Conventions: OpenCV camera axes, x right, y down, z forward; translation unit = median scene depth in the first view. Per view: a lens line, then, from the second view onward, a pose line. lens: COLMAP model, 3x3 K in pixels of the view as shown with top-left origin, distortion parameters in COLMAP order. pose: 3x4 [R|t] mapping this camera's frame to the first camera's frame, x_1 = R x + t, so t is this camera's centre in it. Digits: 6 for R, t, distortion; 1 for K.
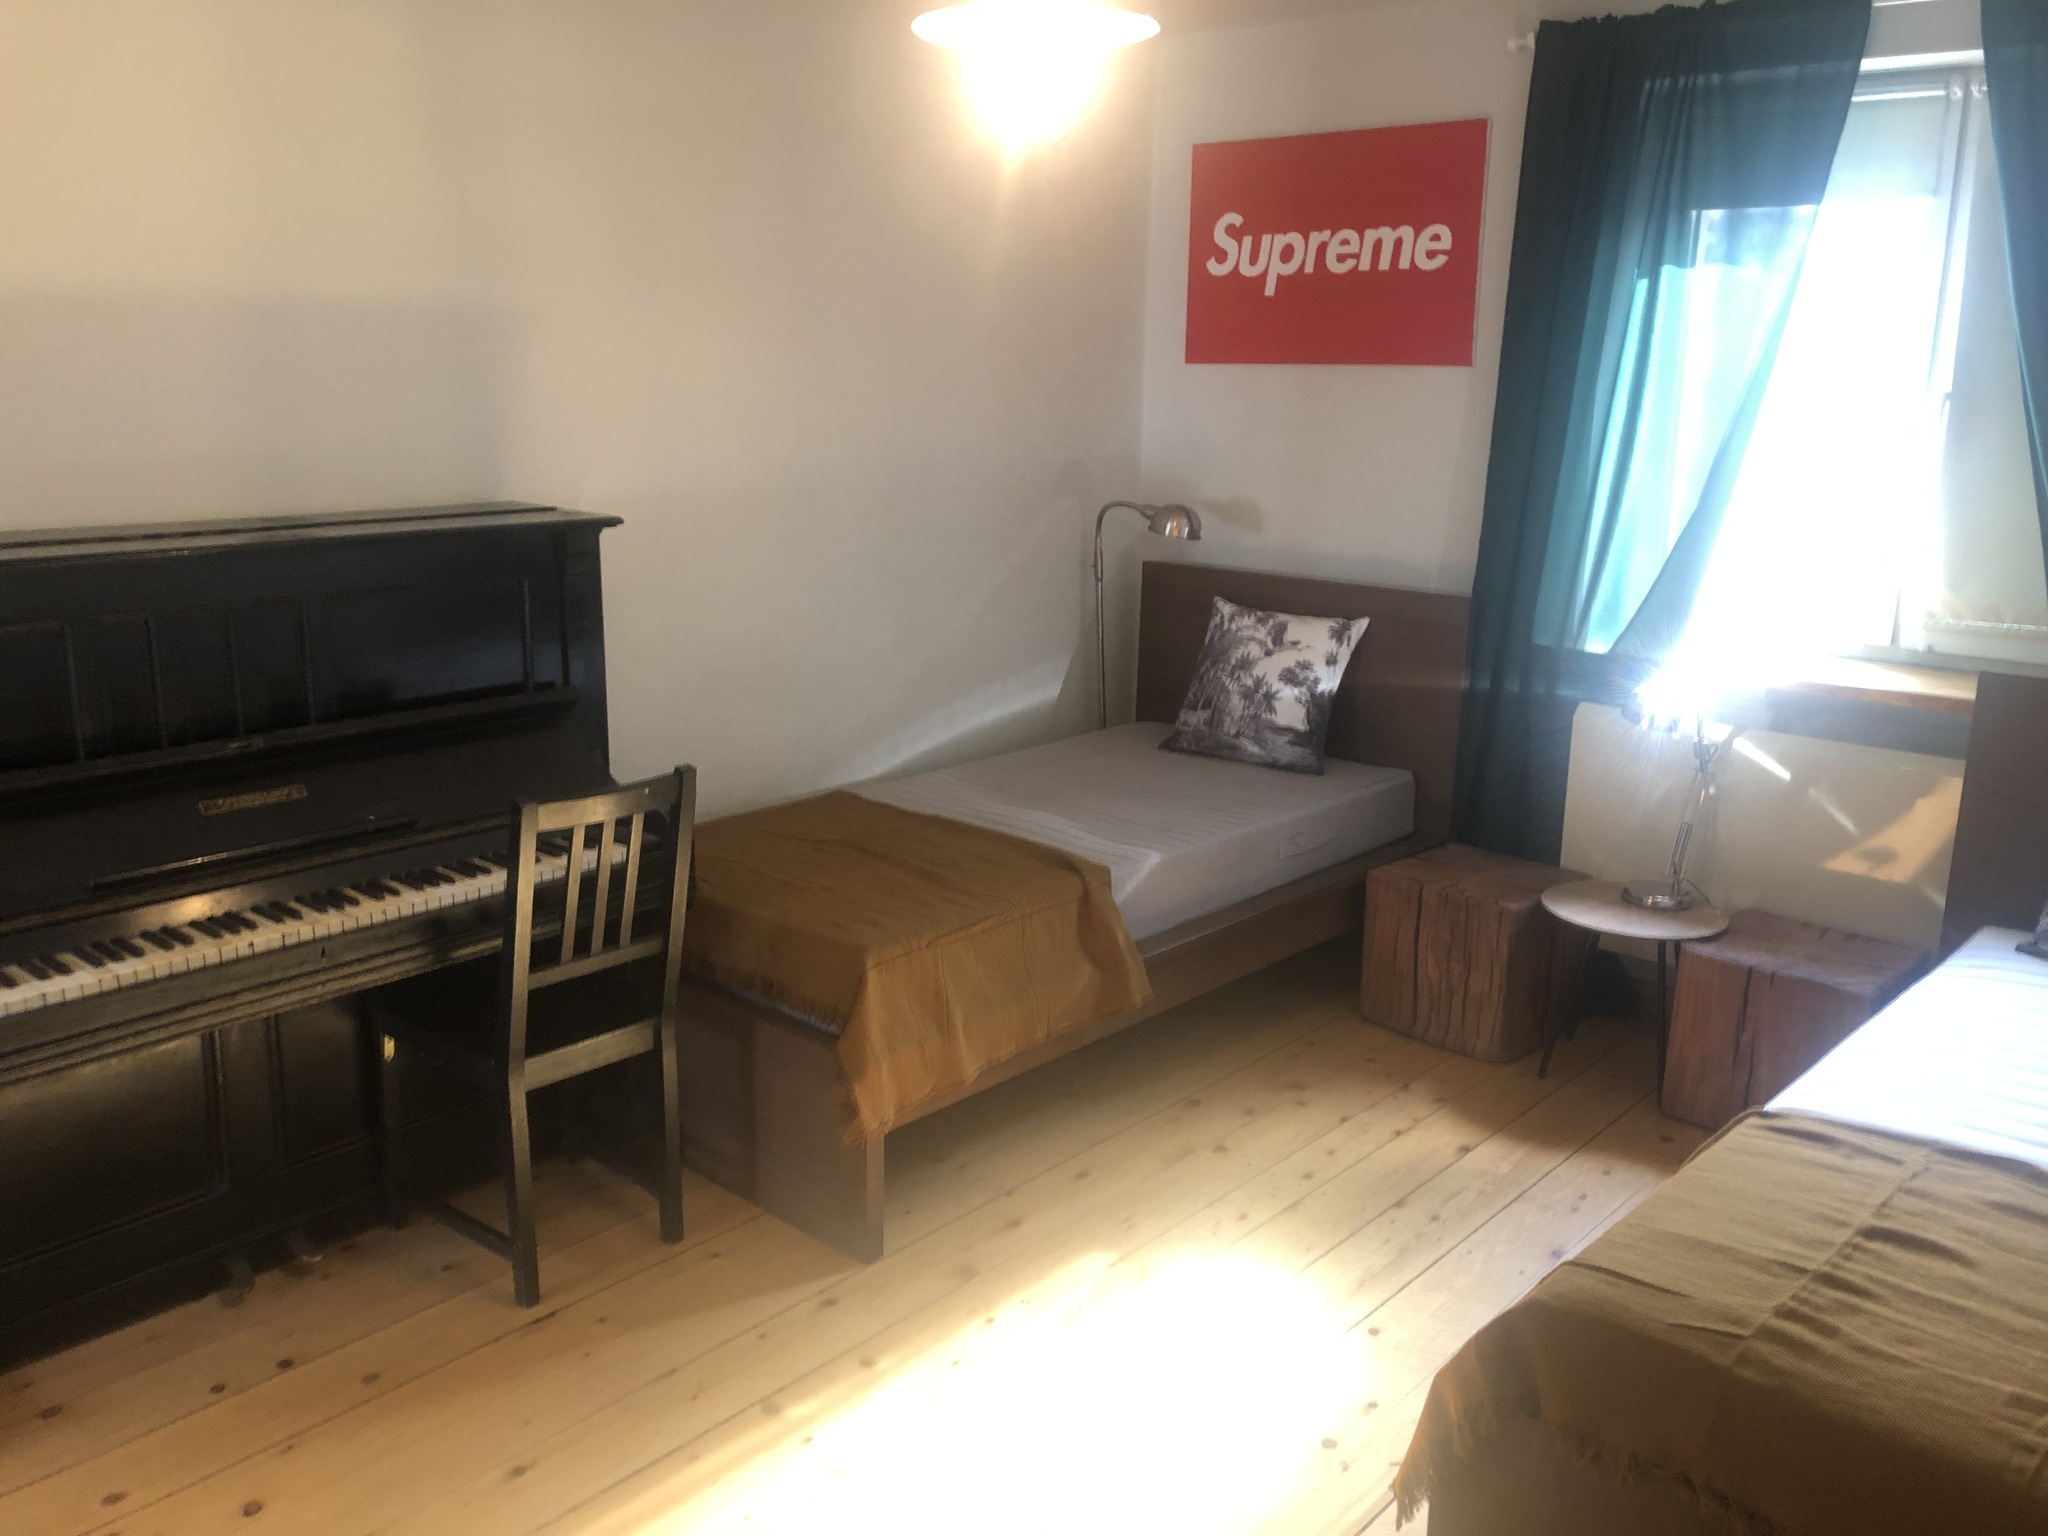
lens RADIAL K [[1681.1, 0, 1009.8], [0, 1681.1, 769.1], [0, 0, 1]] dist [0.034356, -0.040758]
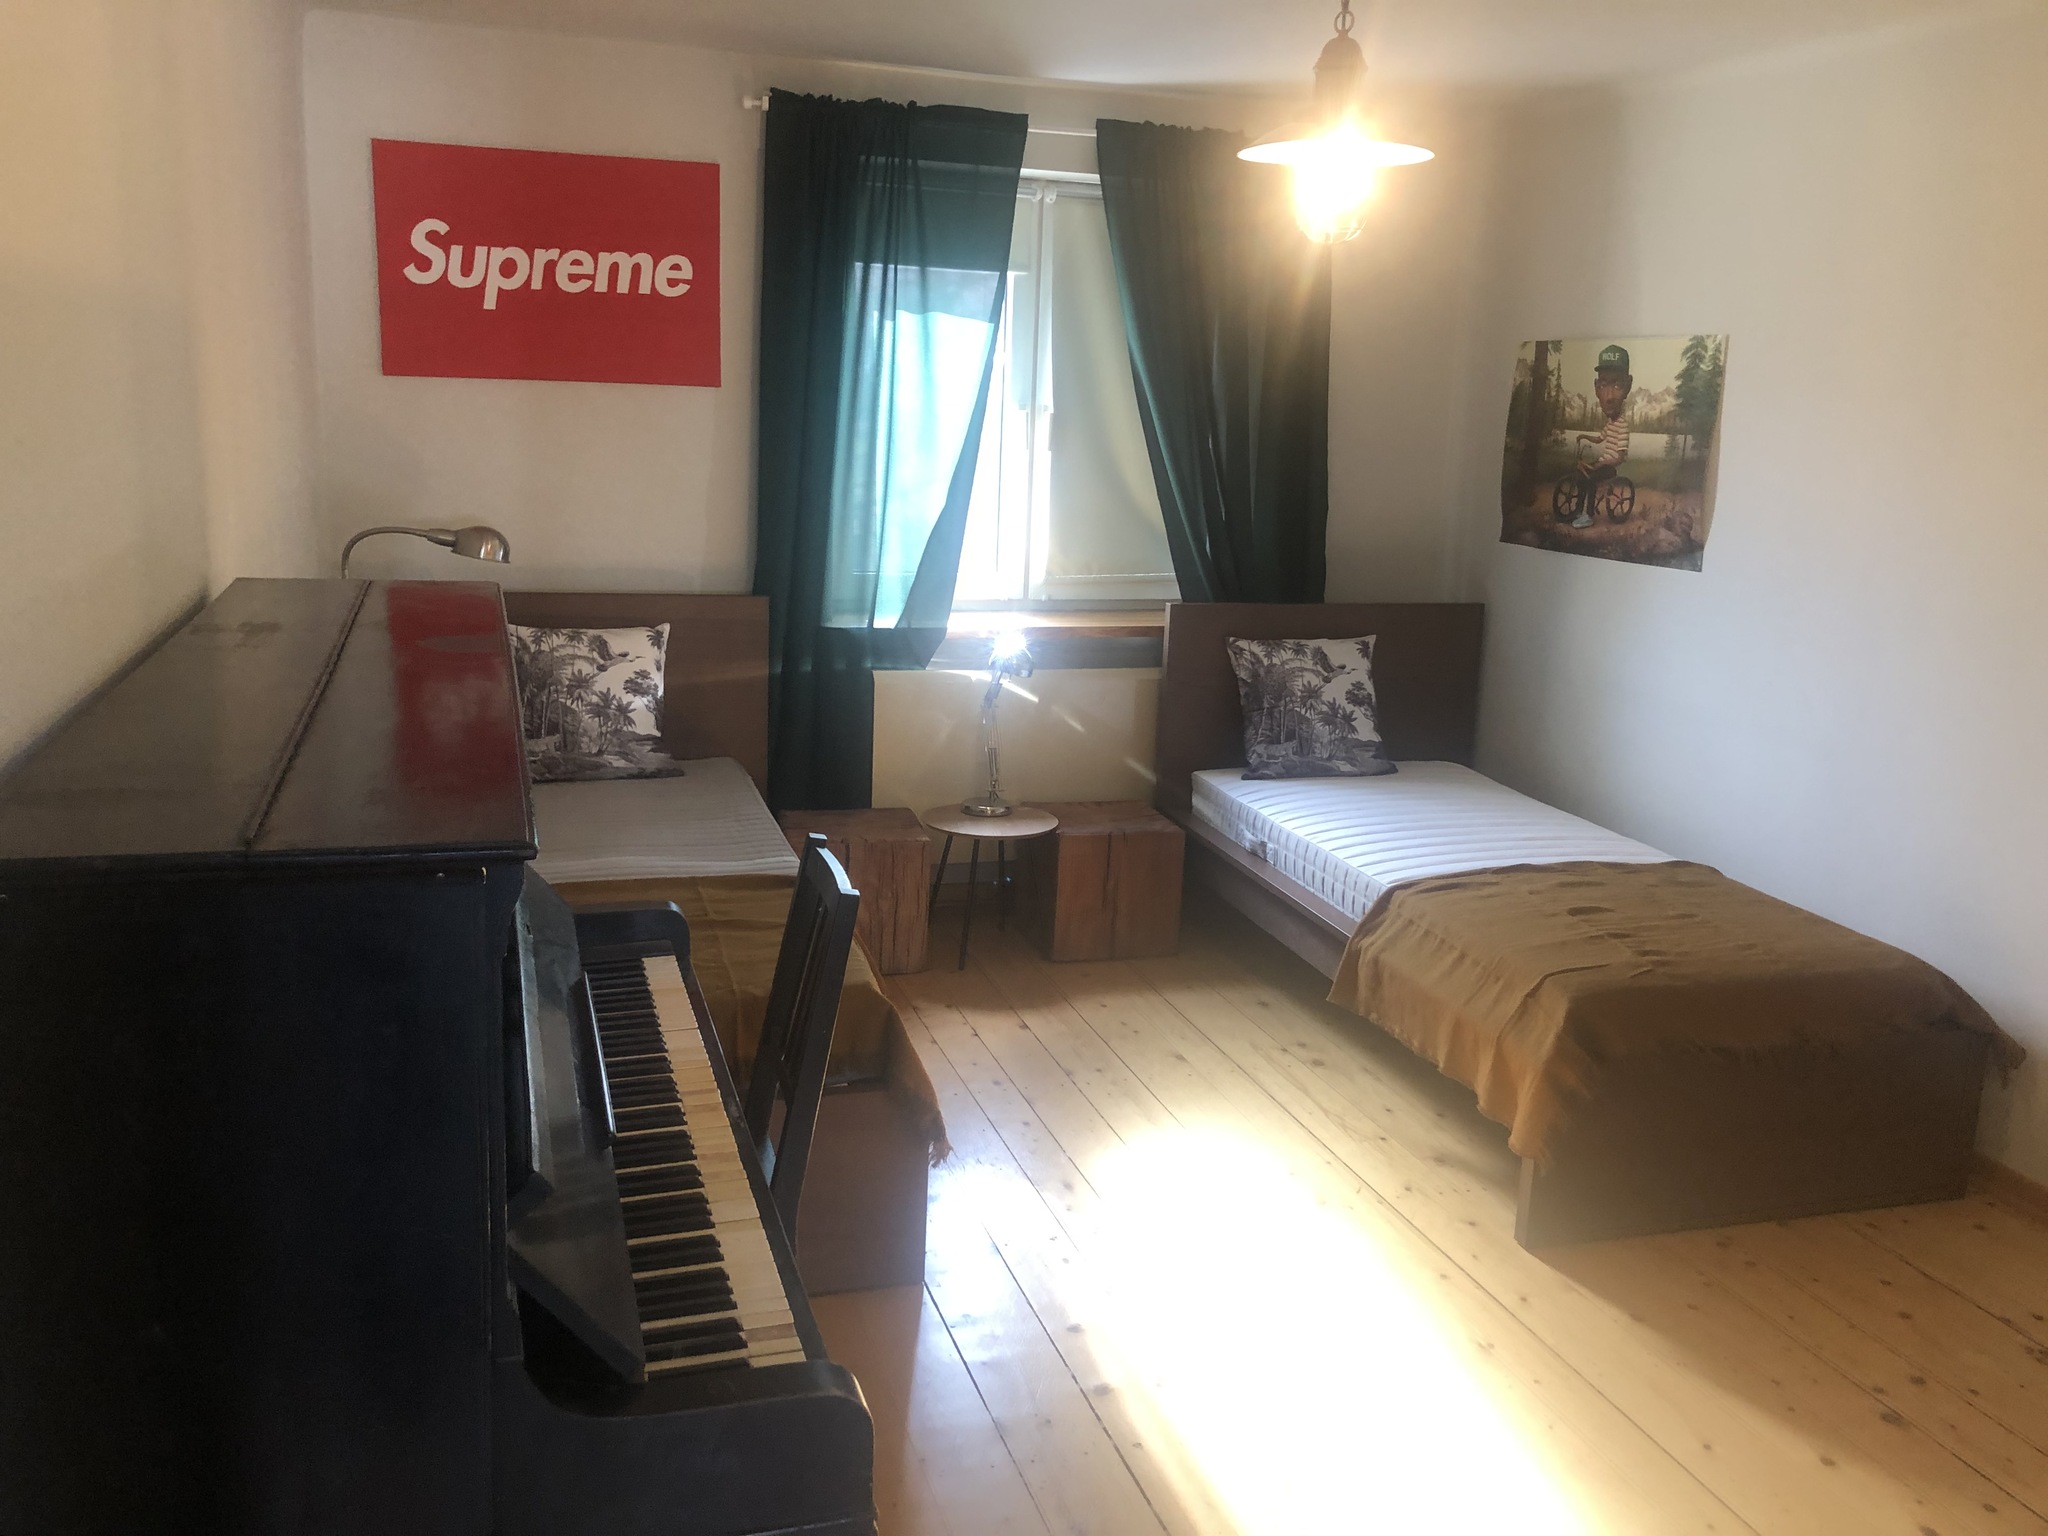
lens RADIAL K [[1681.1, 0, 1003.1], [0, 1681.1, 765.6], [0, 0, 1]] dist [0.034356, -0.040758]
pose [[0.528304, -0.176910, 0.830420, -0.569364], [0.177923, 0.979404, 0.095457, -0.065506], [-0.830204, 0.097320, 0.548899, 0.254046]]
